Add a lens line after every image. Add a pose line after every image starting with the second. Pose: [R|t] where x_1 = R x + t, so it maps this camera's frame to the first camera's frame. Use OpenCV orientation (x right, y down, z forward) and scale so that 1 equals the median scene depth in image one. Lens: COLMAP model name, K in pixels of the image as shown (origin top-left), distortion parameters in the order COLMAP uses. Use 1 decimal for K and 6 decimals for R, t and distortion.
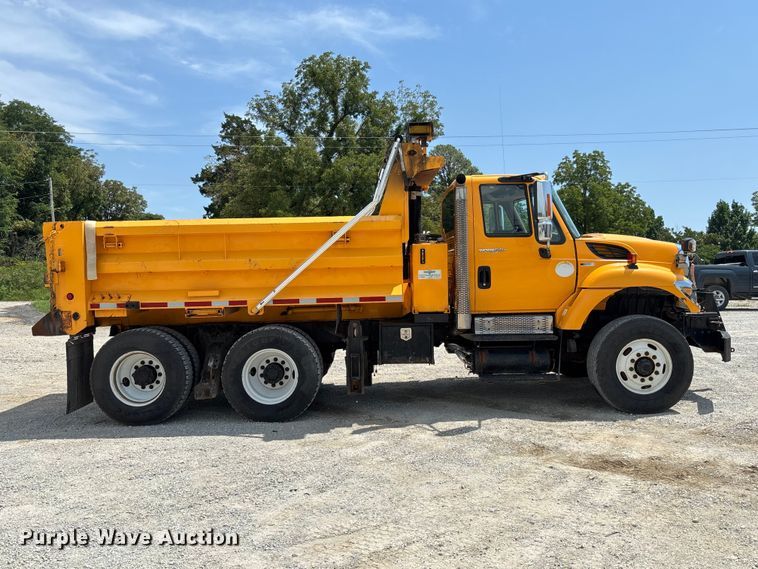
lens RADIAL K [[645.0, 0, 380.0], [0, 645.0, 281.5], [0, 0, 1]] dist [0.049793, -0.006619]
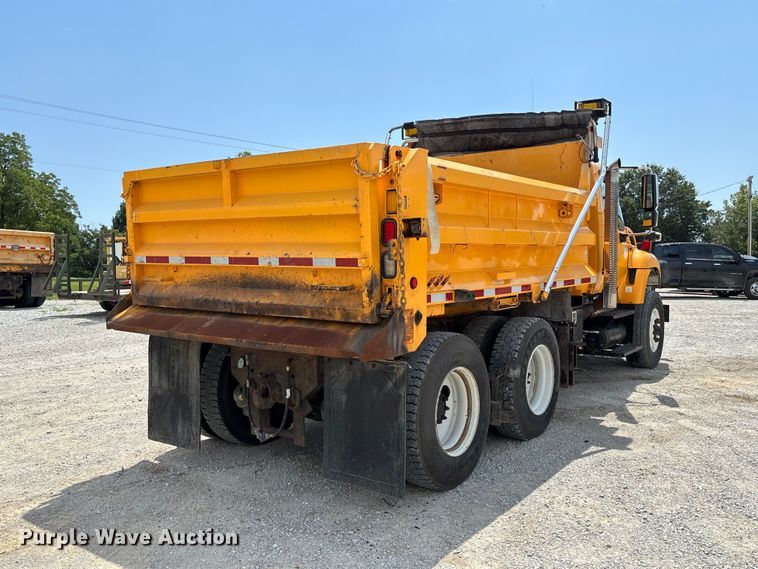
lens RADIAL K [[645.0, 0, 380.0], [0, 645.0, 281.5], [0, 0, 1]] dist [0.049793, -0.006619]
pose [[0.595165, -0.017153, 0.803420, -0.094653], [0.016283, 0.999824, 0.009284, 0.001635], [-0.803438, 0.007556, 0.595340, 0.069670]]
